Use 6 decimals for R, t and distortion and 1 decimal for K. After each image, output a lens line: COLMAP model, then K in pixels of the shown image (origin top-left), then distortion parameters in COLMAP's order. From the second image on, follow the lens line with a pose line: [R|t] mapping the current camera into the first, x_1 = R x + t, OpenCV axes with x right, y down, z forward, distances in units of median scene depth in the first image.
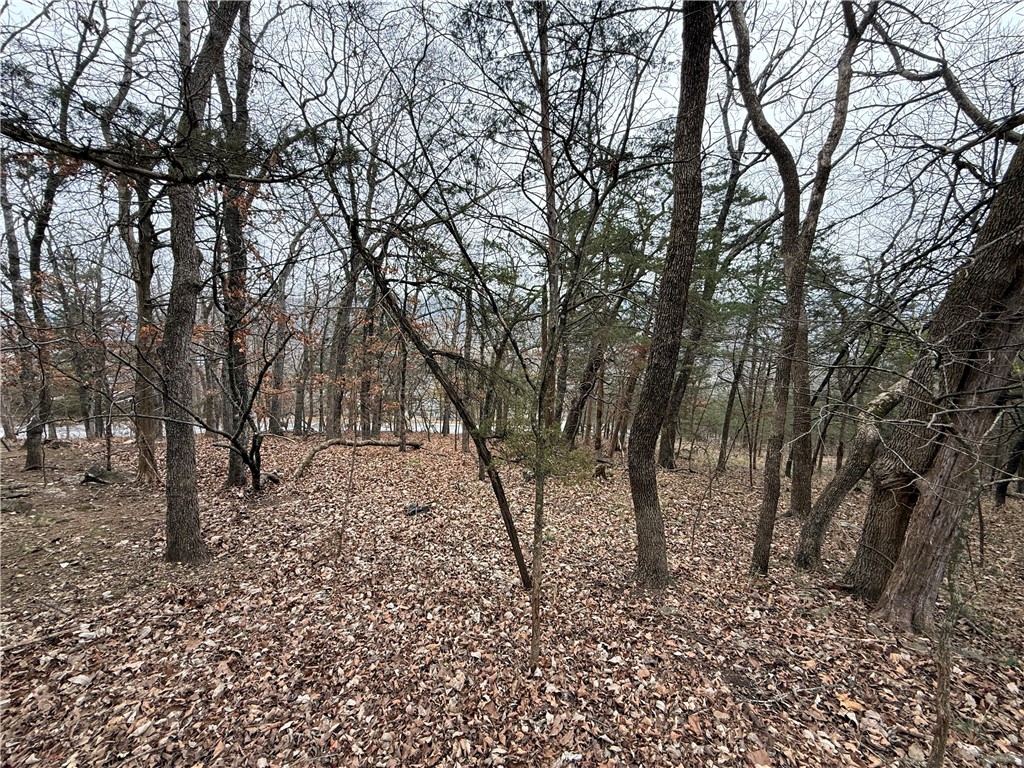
lens RADIAL K [[410.9, 0, 510.3], [0, 410.9, 385.3], [0, 0, 1]] dist [0.000446, -0.000211]
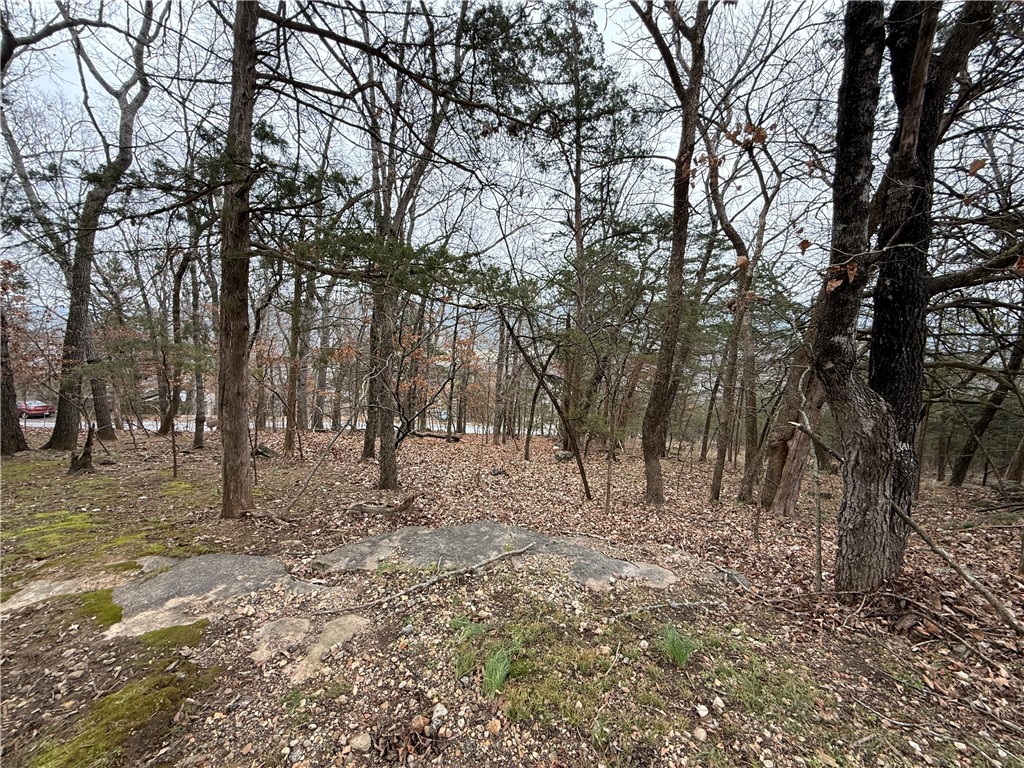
lens RADIAL K [[410.9, 0, 513.5], [0, 410.9, 384.6], [0, 0, 1]] dist [0.000446, -0.000211]
pose [[0.999554, 0.014623, 0.026037, -0.097905], [-0.014298, 0.999818, -0.012617, -0.001560], [-0.026217, 0.012240, 0.999581, -0.236800]]
